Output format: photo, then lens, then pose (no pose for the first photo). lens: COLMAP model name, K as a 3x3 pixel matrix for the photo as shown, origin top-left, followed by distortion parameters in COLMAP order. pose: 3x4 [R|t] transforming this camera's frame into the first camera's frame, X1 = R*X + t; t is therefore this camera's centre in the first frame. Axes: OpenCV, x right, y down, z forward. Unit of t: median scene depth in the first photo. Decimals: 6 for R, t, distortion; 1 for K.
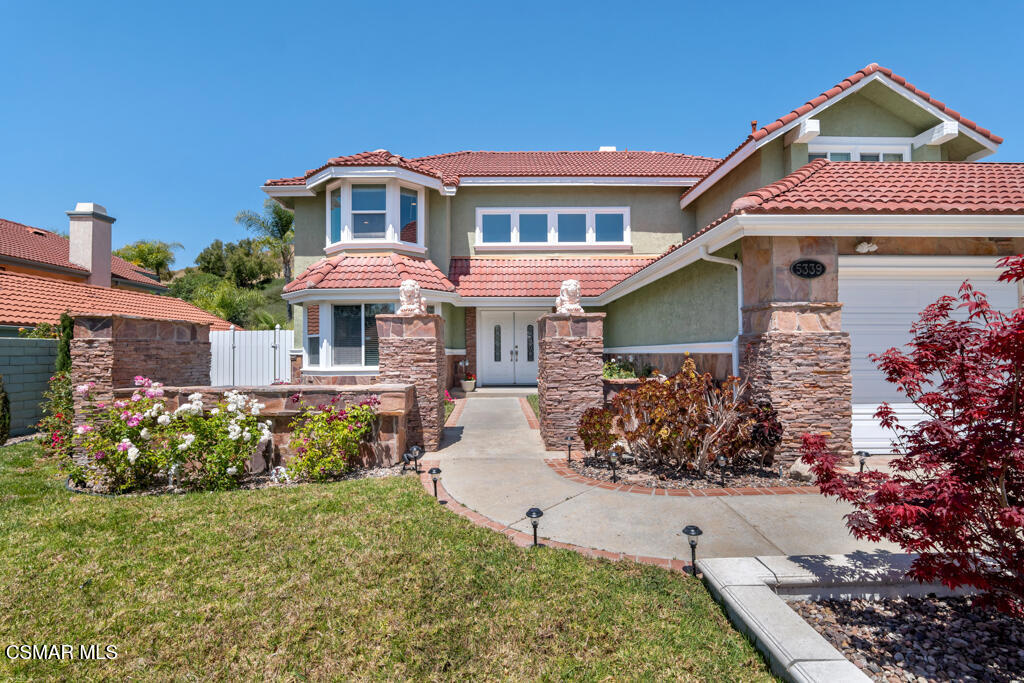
lens RADIAL K [[487.9, 0, 512.0], [0, 487.9, 341.5], [0, 0, 1]] dist [-0.024028, 0.007363]
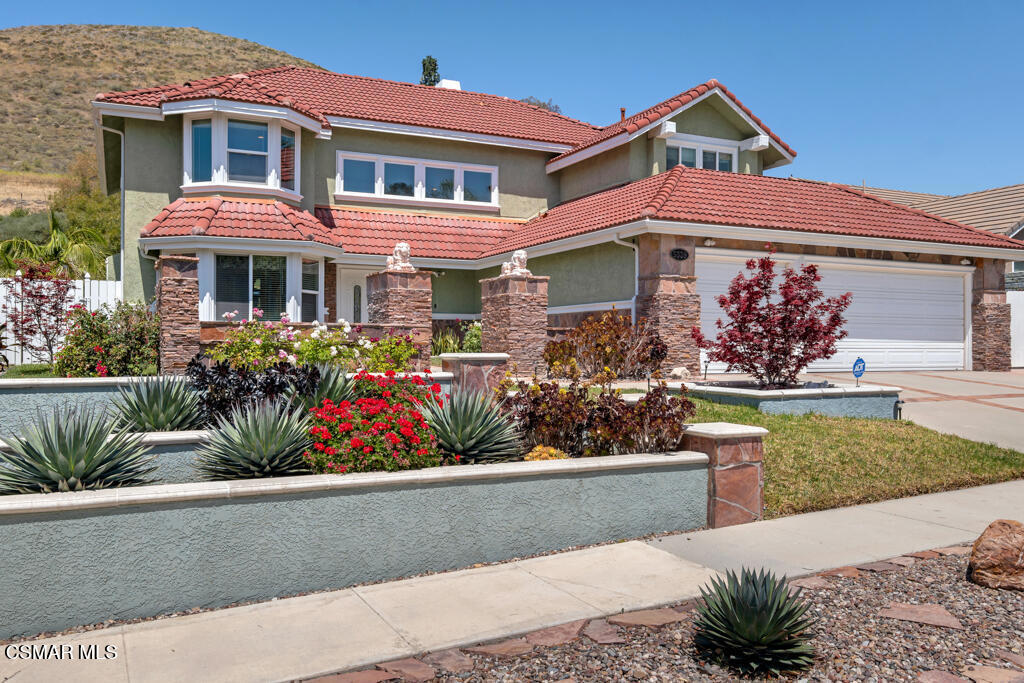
lens RADIAL K [[841.1, 0, 512.0], [0, 841.1, 341.5], [0, 0, 1]] dist [0.004069, 0.003574]
pose [[0.910677, 0.013060, 0.412913, -0.507973], [-0.019165, 0.999760, 0.010646, 0.058253], [-0.412675, -0.017608, 0.910708, -0.642014]]
